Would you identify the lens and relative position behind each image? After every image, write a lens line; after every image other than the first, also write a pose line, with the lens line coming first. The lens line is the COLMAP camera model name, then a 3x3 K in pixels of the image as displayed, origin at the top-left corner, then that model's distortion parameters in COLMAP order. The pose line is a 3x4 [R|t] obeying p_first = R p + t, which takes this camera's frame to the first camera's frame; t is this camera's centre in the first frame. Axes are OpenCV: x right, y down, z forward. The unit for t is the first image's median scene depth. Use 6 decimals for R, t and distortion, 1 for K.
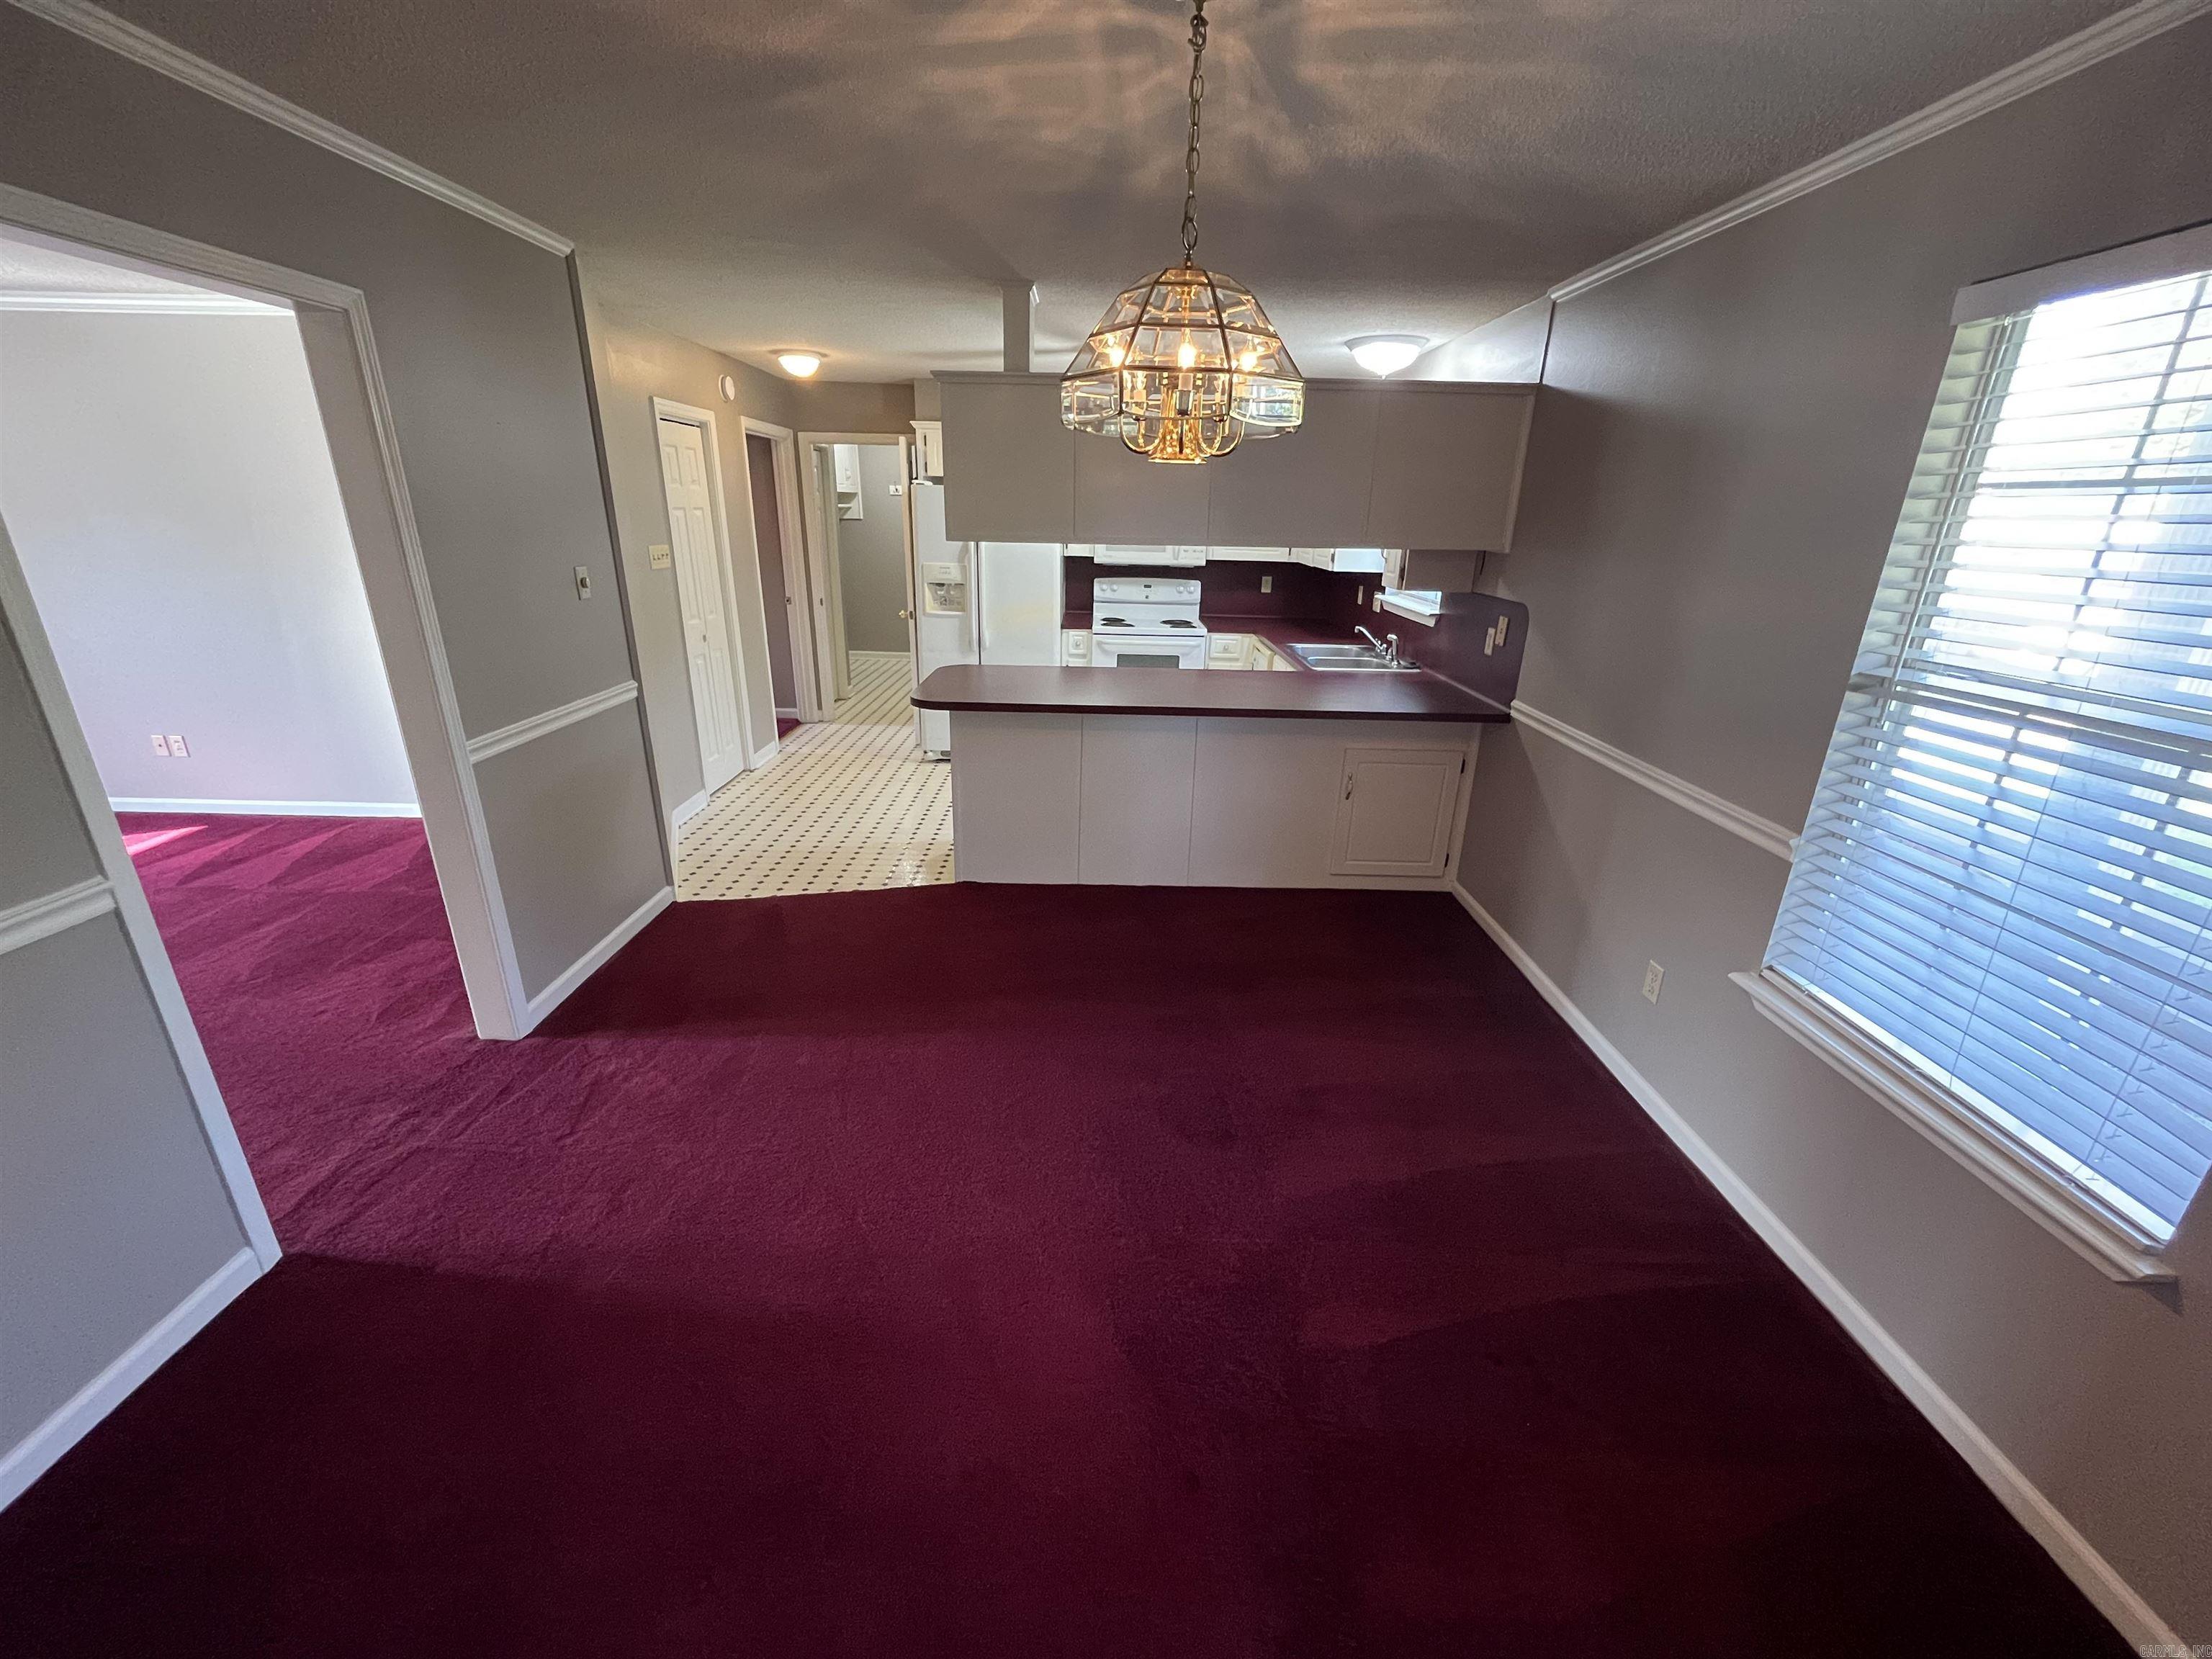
lens RADIAL K [[889.8, 0, 1101.7], [0, 889.8, 828.4], [0, 0, 1]] dist [-0.006506, 0.000328]
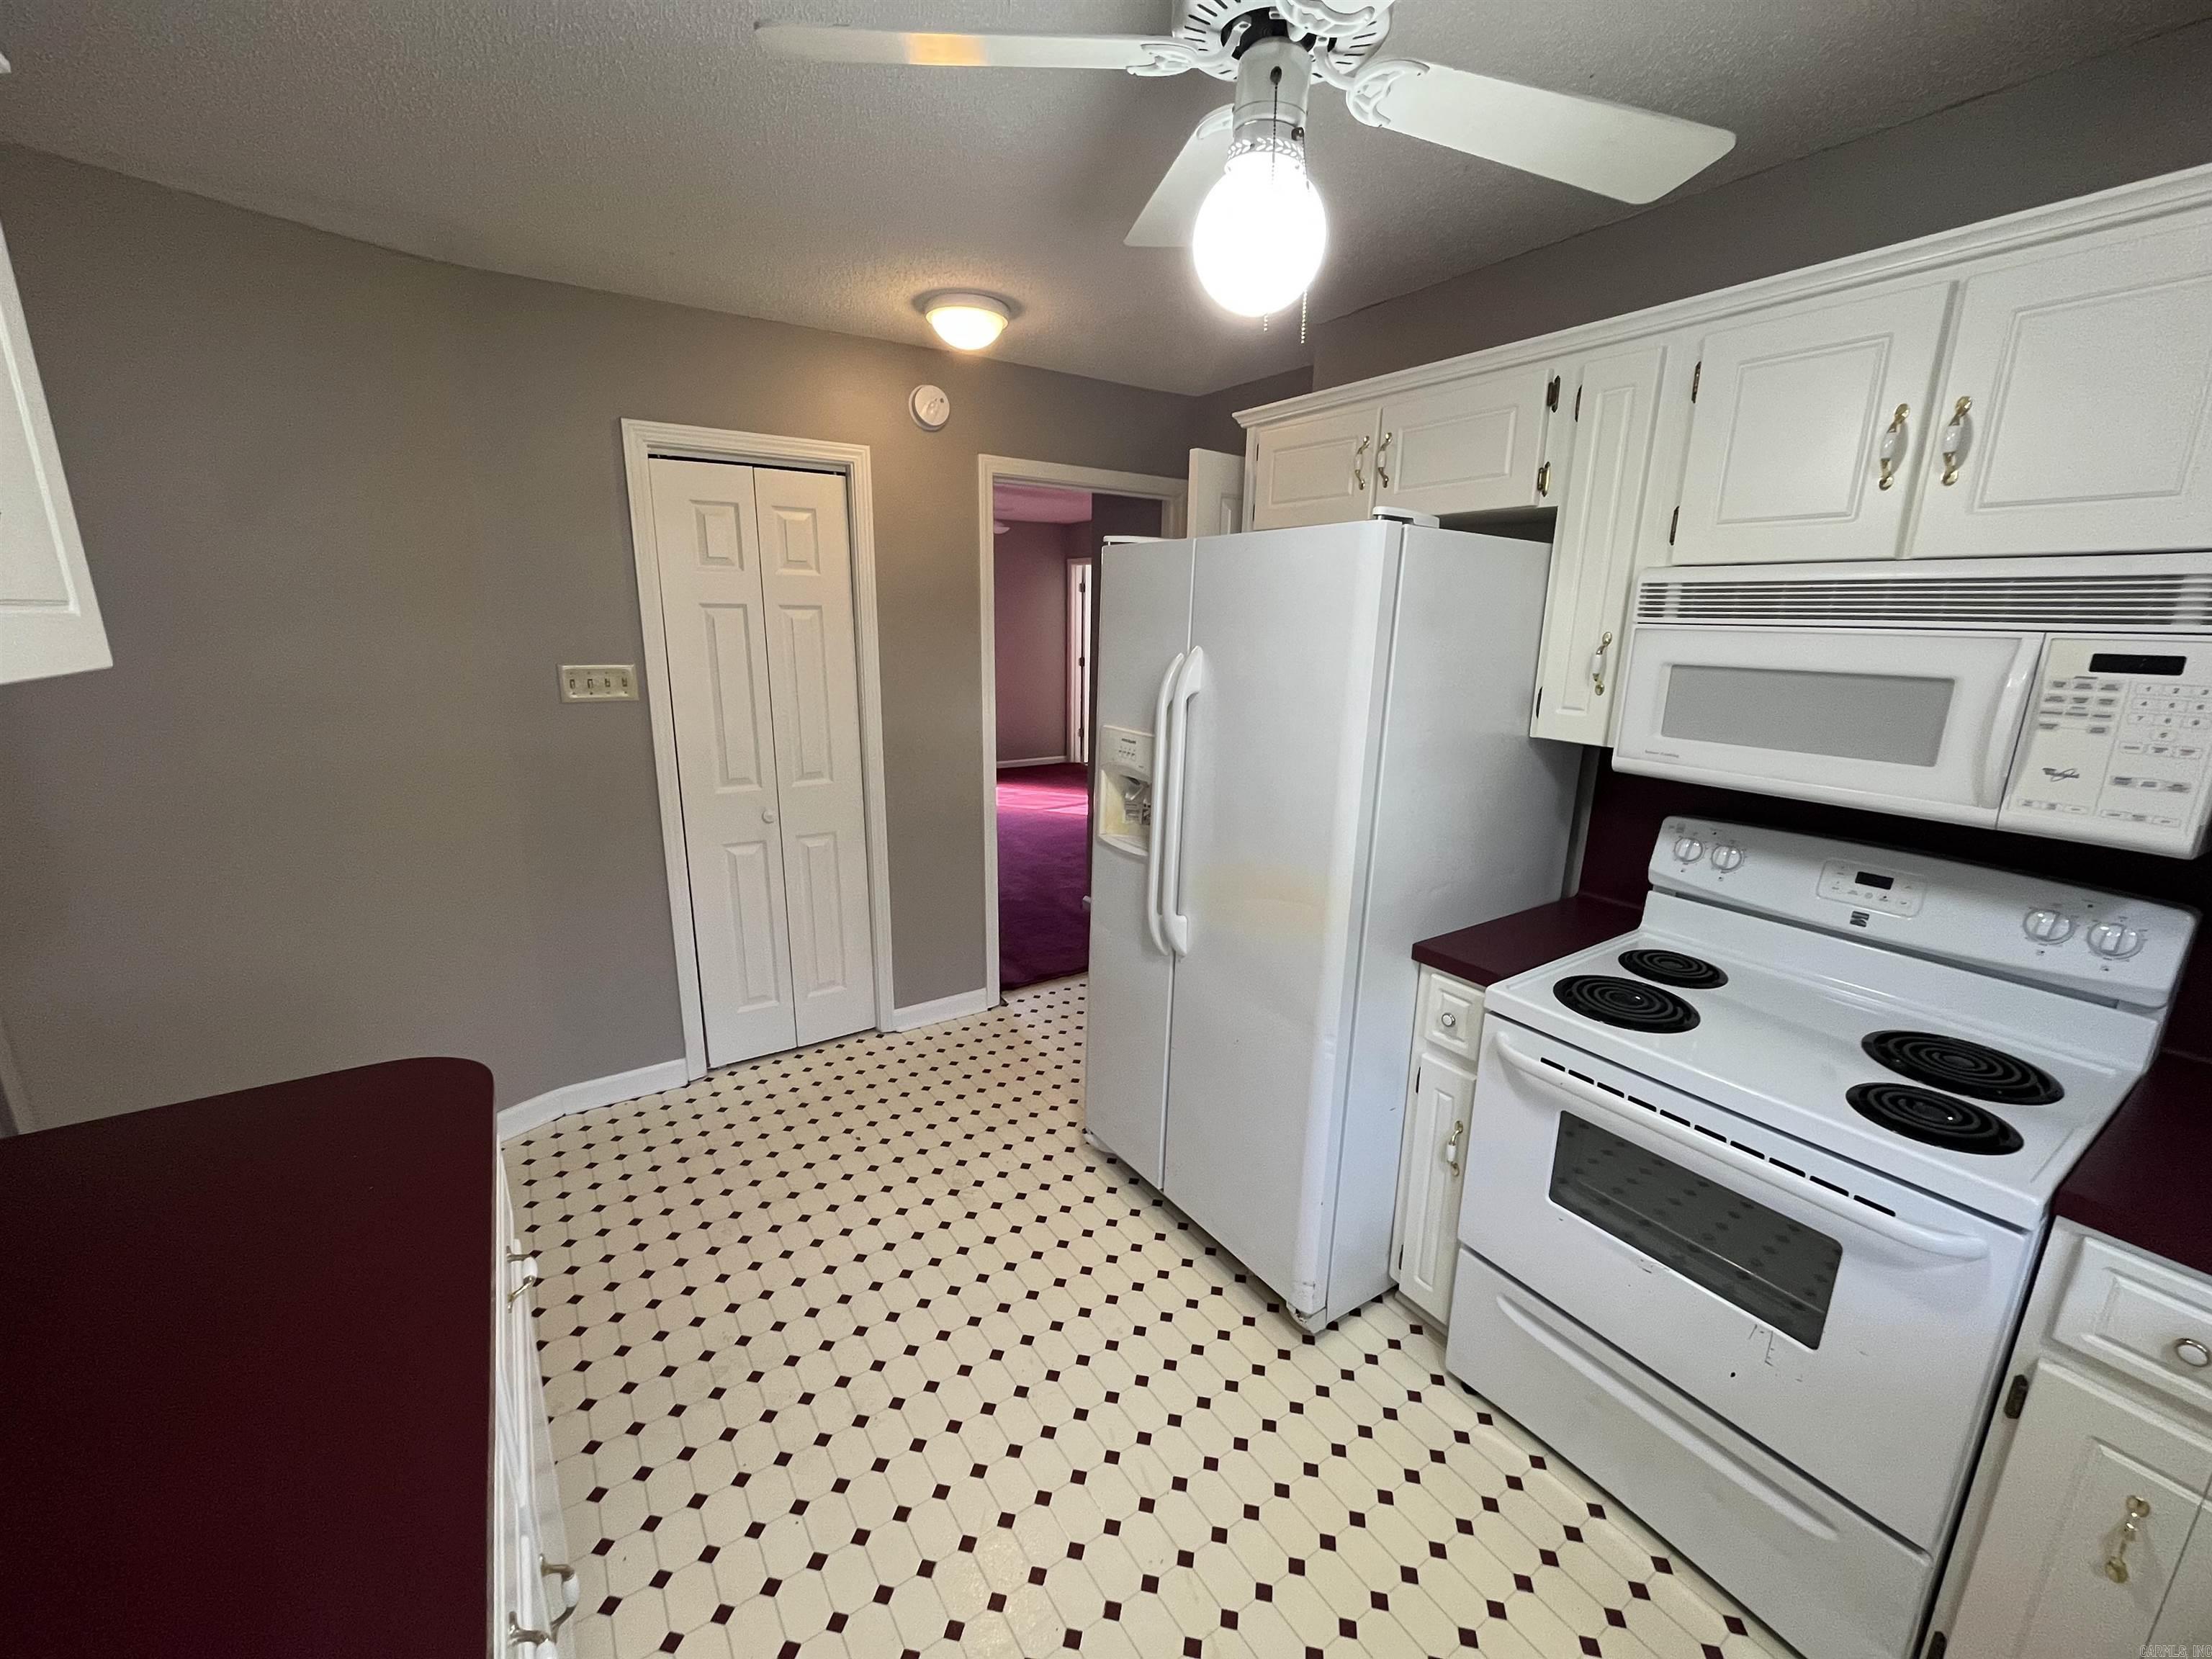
lens RADIAL K [[889.8, 0, 1127.6], [0, 889.8, 827.4], [0, 0, 1]] dist [-0.006506, 0.000328]
pose [[0.551014, 0.177036, -0.815501, 0.153204], [-0.284447, 0.958560, 0.015898, -0.253772], [0.784521, 0.223207, 0.578537, 0.750530]]
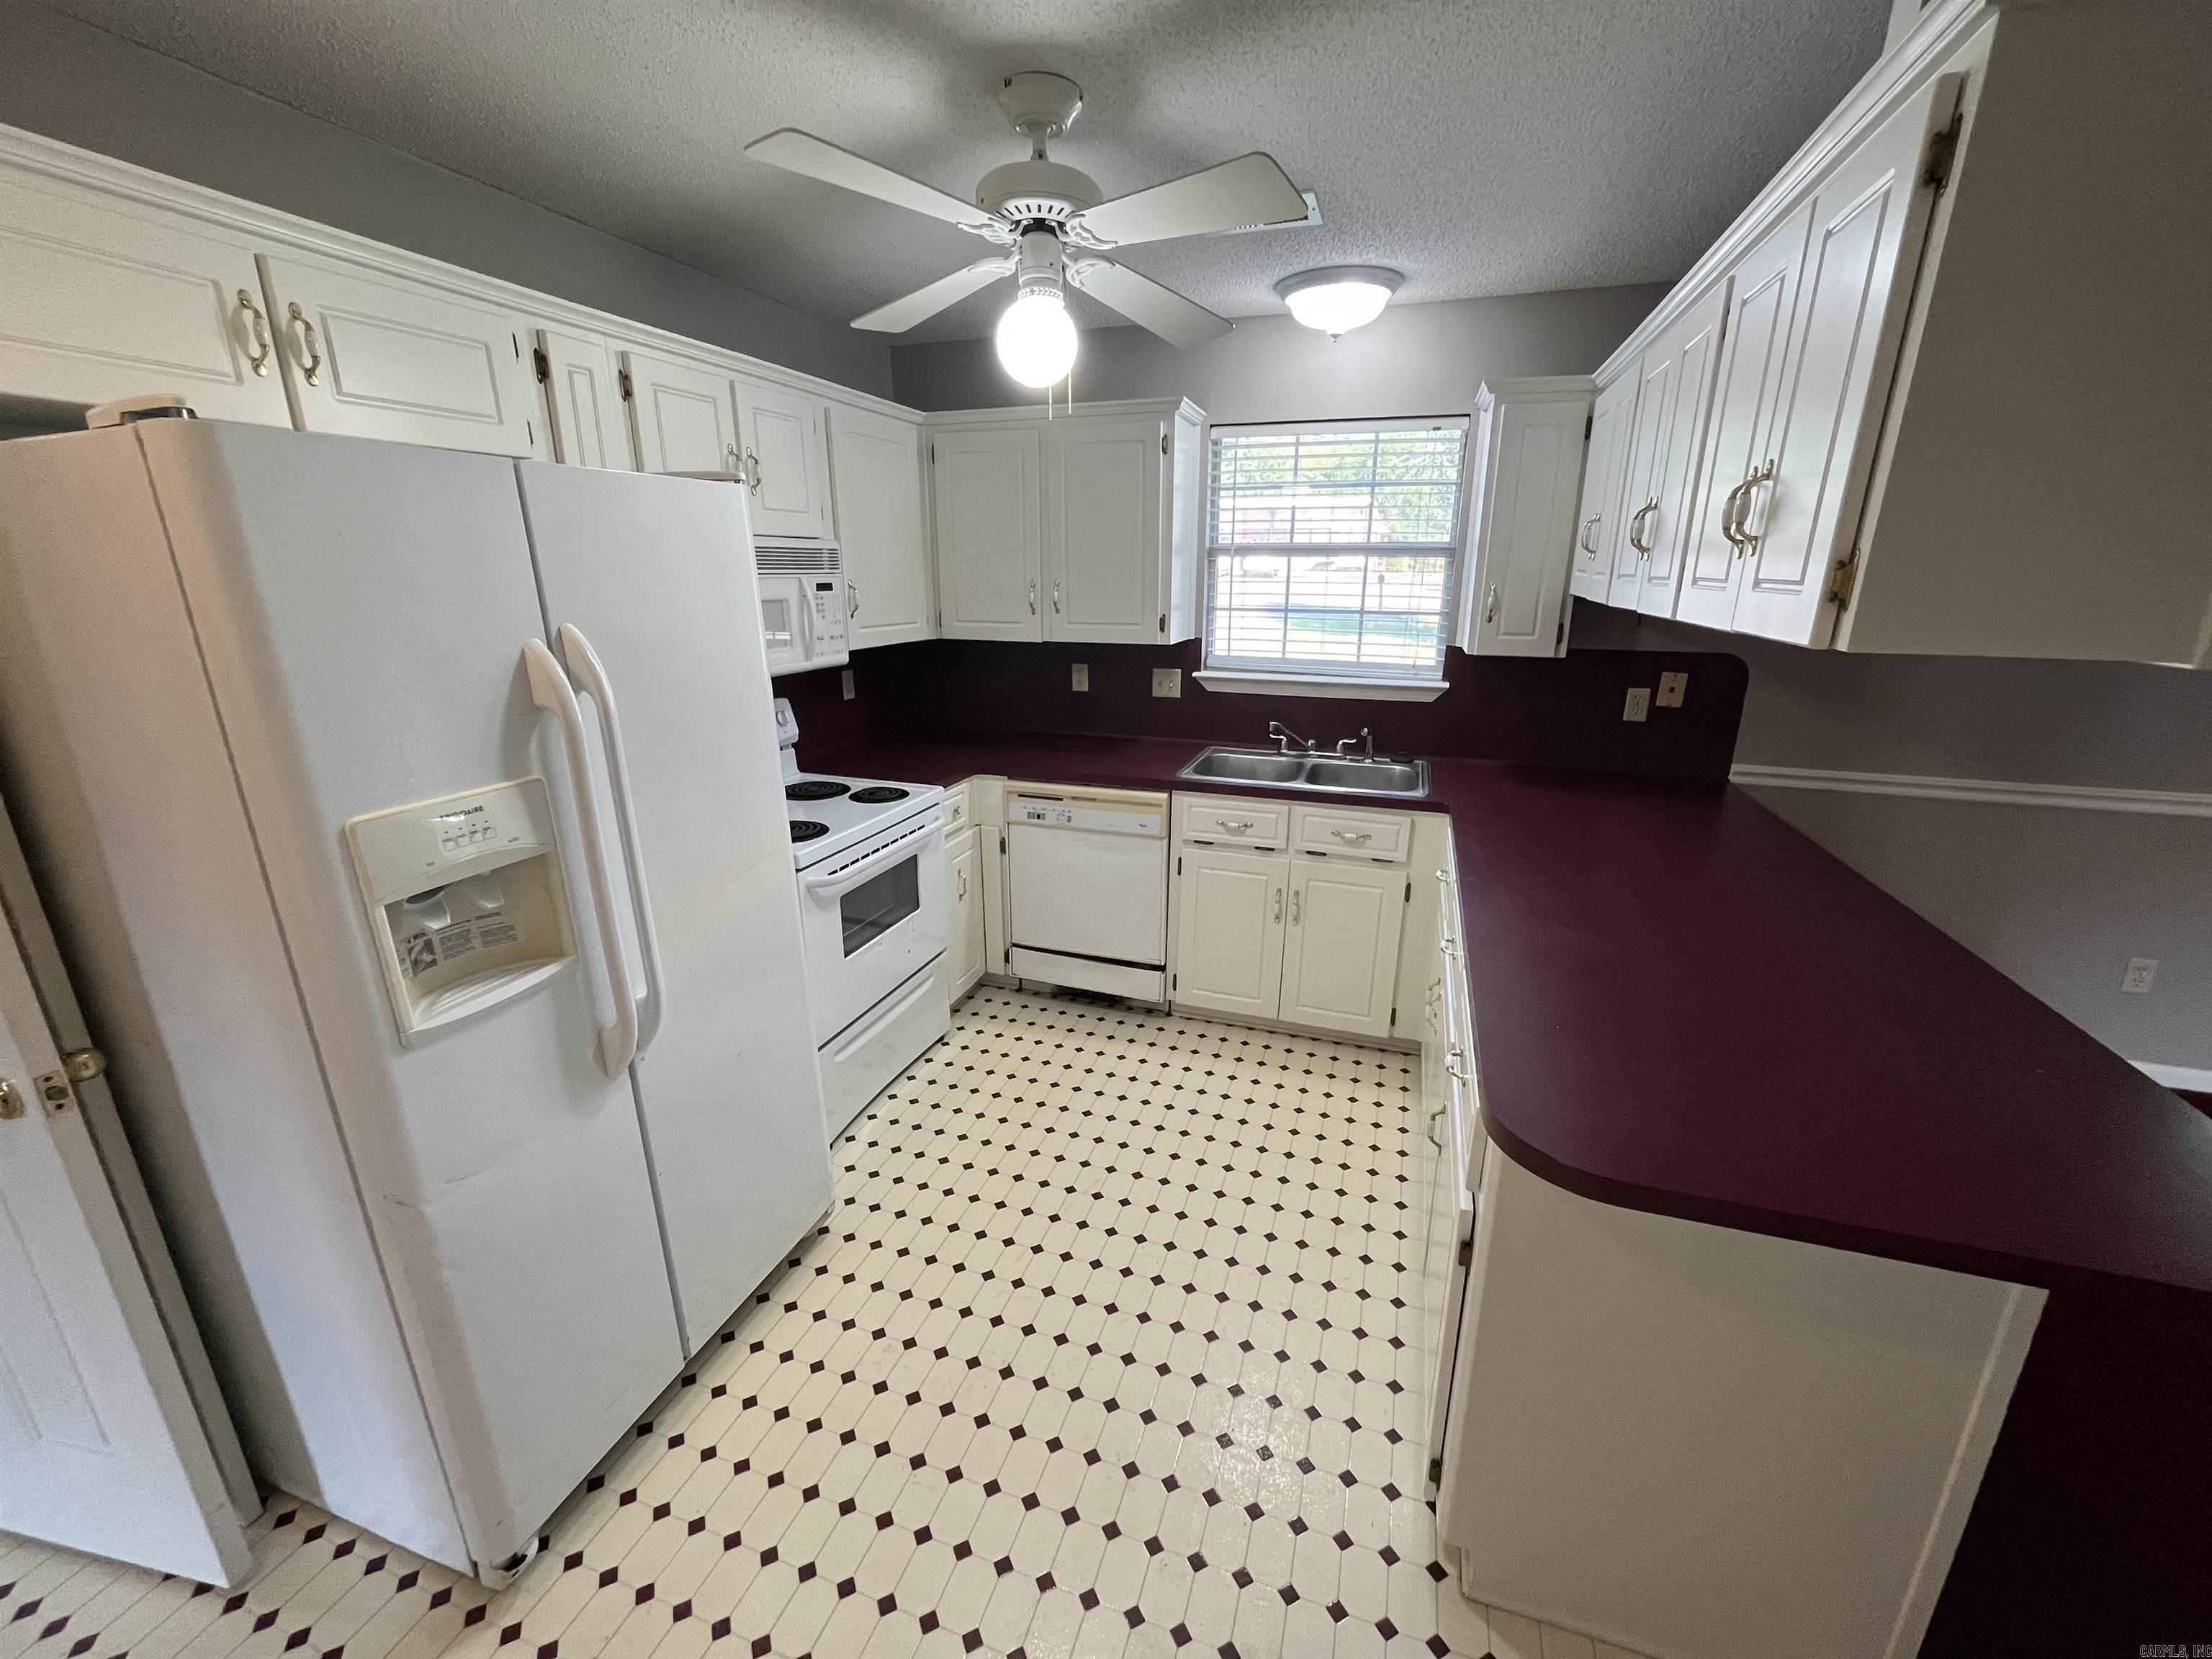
lens RADIAL K [[889.8, 0, 1114.9], [0, 889.8, 837.1], [0, 0, 1]] dist [-0.006506, 0.000328]
pose [[0.322985, -0.297259, 0.898508, -0.311750], [0.326411, 0.926127, 0.189062, -0.267421], [-0.888333, 0.232219, 0.396154, 0.745049]]
